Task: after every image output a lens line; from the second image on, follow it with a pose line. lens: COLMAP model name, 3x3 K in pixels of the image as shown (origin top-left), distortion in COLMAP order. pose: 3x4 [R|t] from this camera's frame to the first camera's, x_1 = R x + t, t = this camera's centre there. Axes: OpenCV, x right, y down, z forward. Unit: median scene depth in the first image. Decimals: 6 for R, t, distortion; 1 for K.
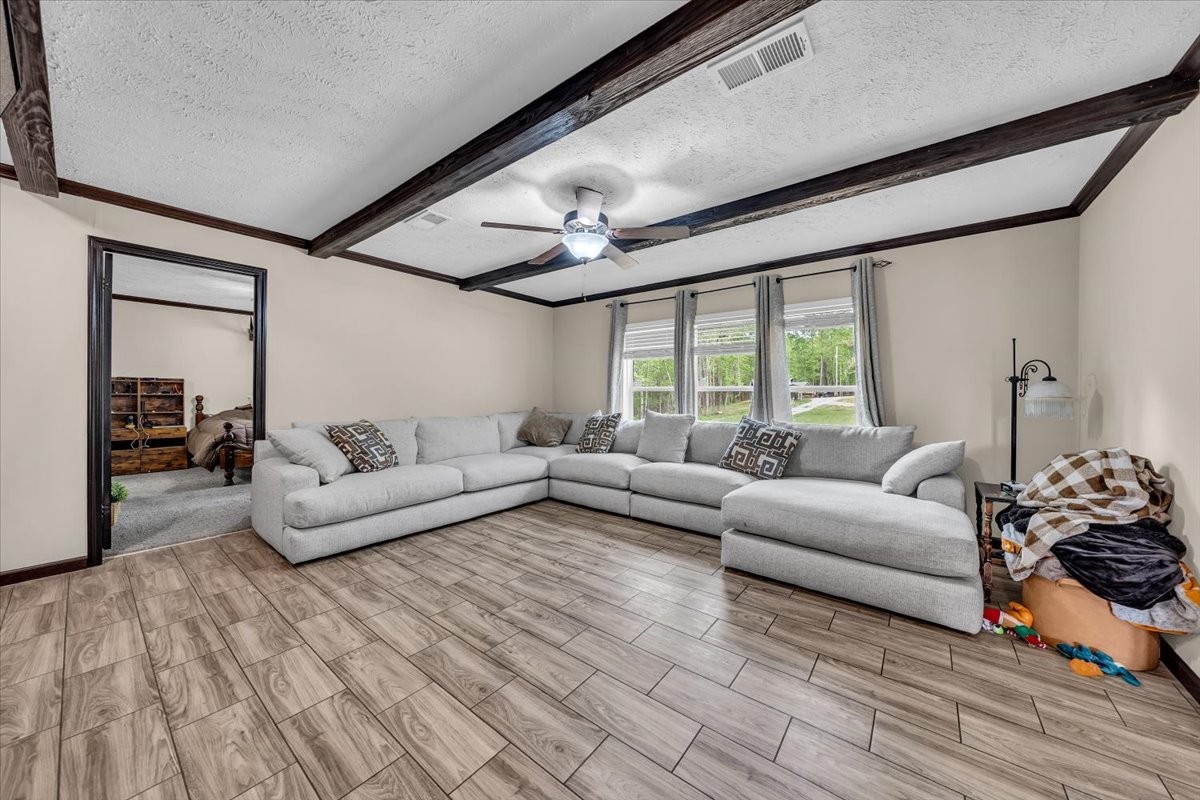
lens RADIAL K [[425.0, 0, 591.8], [0, 425.0, 395.6], [0, 0, 1]] dist [-0.007058, 0.000388]
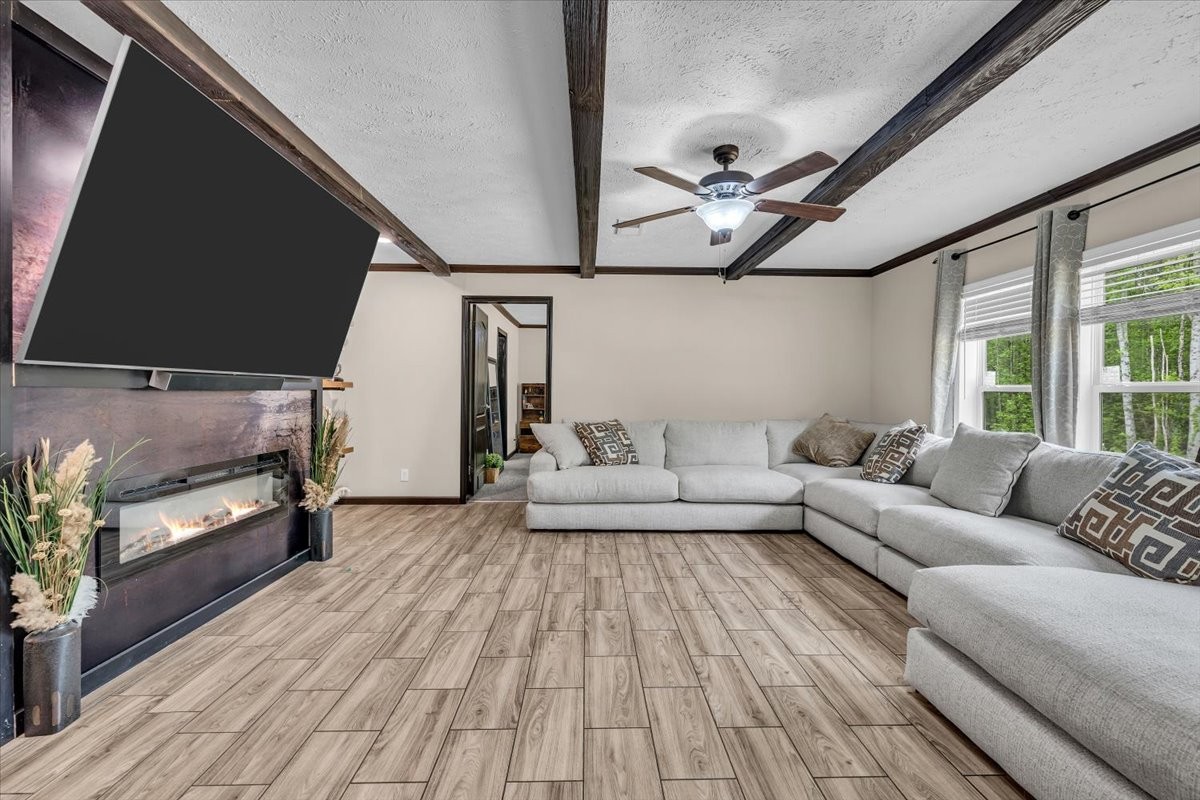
lens RADIAL K [[492.9, 0, 578.3], [0, 492.9, 391.0], [0, 0, 1]] dist [0.000348, -0.000137]
pose [[0.623141, -0.004865, -0.782094, 0.436811], [-0.007096, 0.999904, -0.011873, -0.000033], [0.782077, 0.012948, 0.623047, 0.150374]]
